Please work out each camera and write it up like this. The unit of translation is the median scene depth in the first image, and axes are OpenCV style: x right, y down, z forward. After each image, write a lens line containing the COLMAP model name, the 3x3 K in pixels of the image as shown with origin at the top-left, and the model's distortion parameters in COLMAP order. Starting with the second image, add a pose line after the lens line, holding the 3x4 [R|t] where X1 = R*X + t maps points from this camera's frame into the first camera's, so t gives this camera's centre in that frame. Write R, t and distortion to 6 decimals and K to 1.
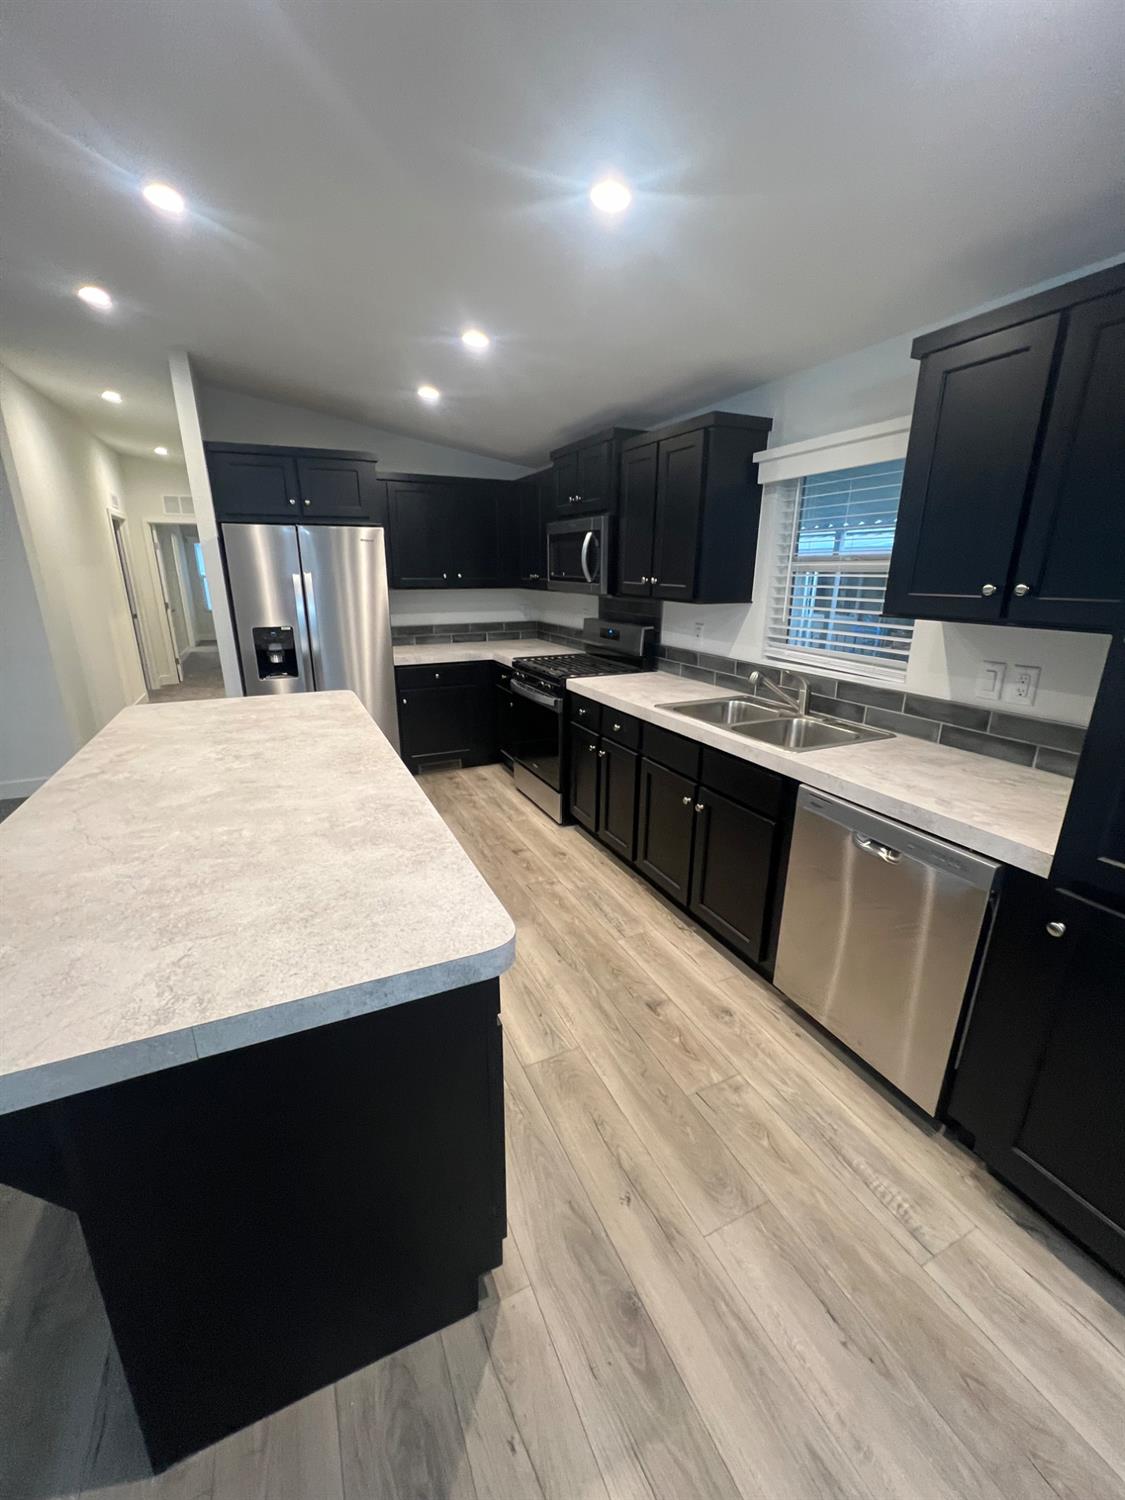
lens RADIAL K [[595.5, 0, 562.5], [0, 595.5, 750.0], [0, 0, 1]] dist [-0.001592, -0.000077]
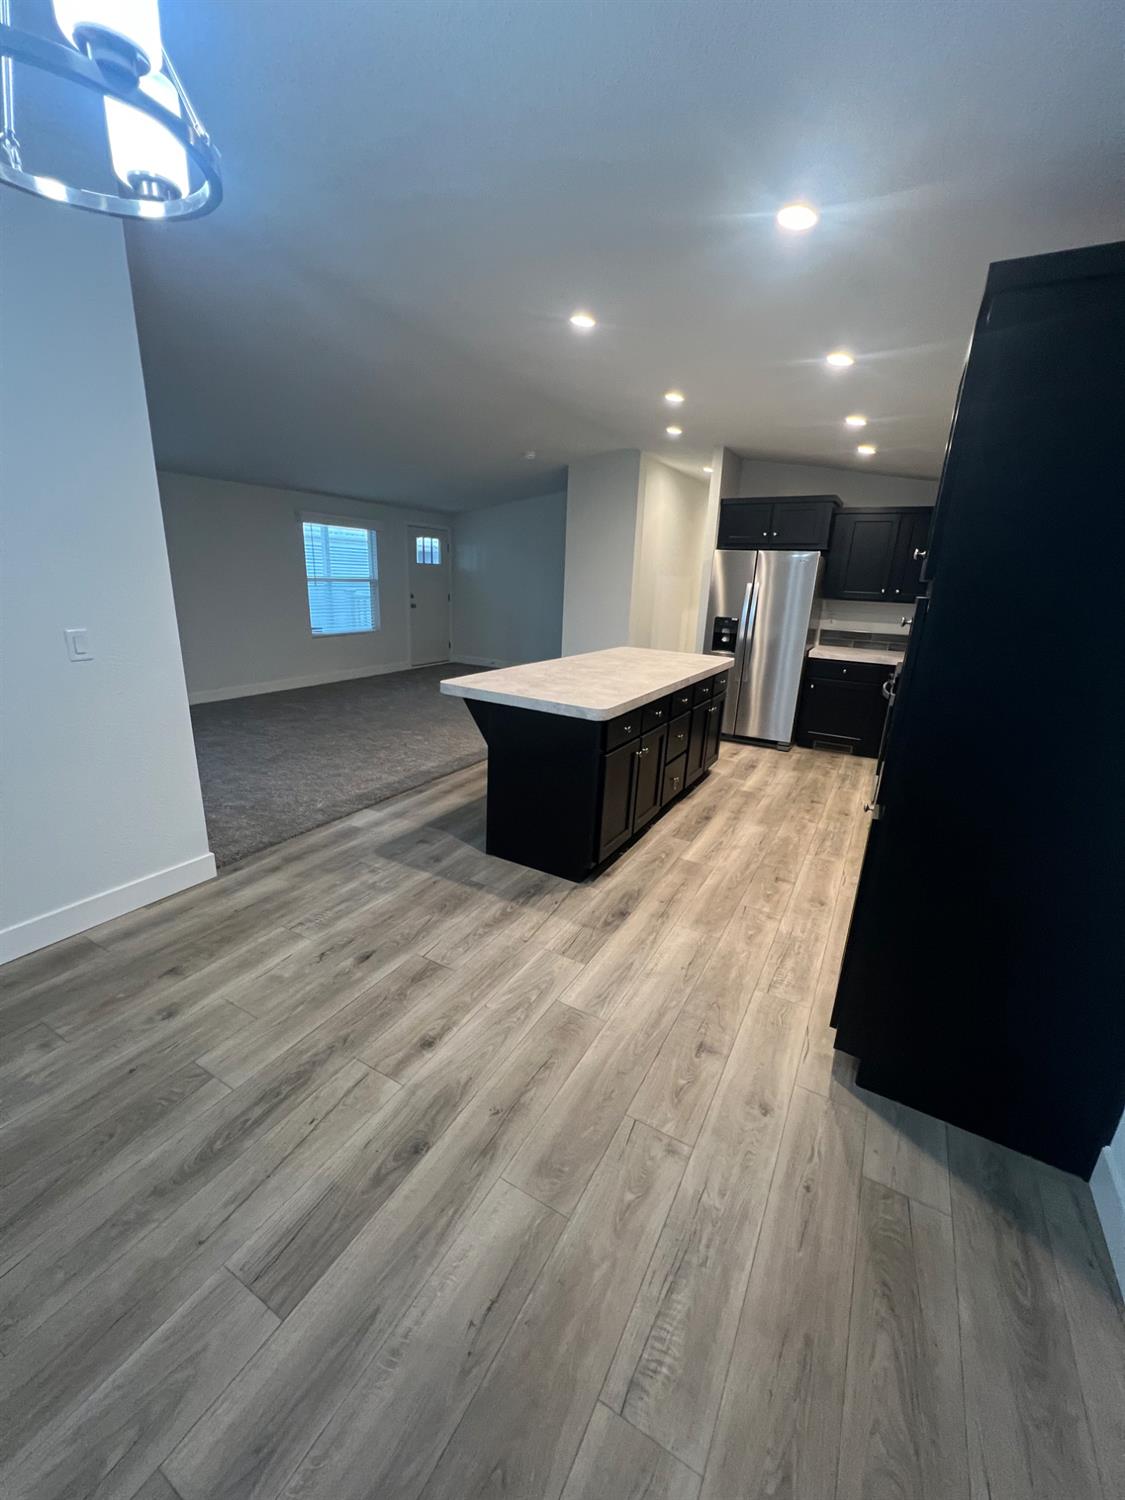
lens RADIAL K [[598.6, 0, 564.9], [0, 598.6, 748.0], [0, 0, 1]] dist [0.002076, 0.000195]
pose [[0.582918, 0.243255, -0.775264, 0.644068], [-0.271077, 0.957691, 0.096674, 0.090008], [0.765979, 0.153803, 0.624196, -0.255518]]
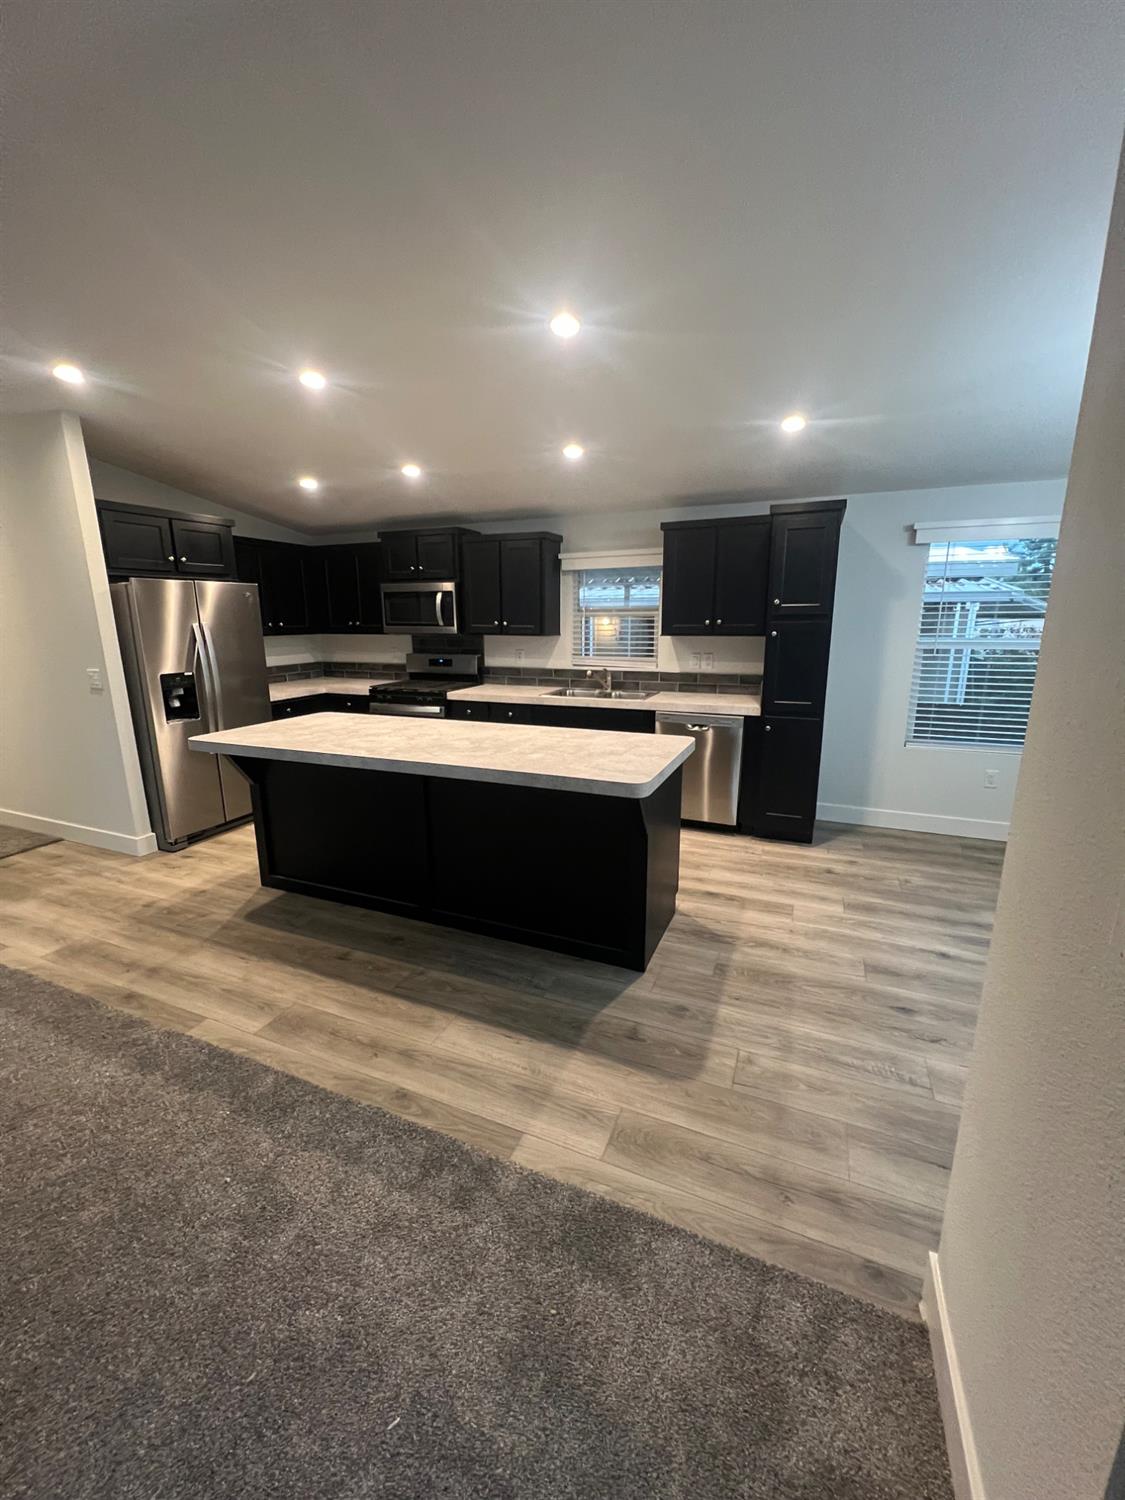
lens RADIAL K [[595.8, 0, 552.8], [0, 595.8, 753.0], [0, 0, 1]] dist [0.000639, 0.000020]
pose [[0.748875, -0.154686, 0.644406, -0.839439], [0.200564, 0.979678, 0.002088, 0.080420], [-0.631633, 0.127681, 0.764681, -0.269056]]
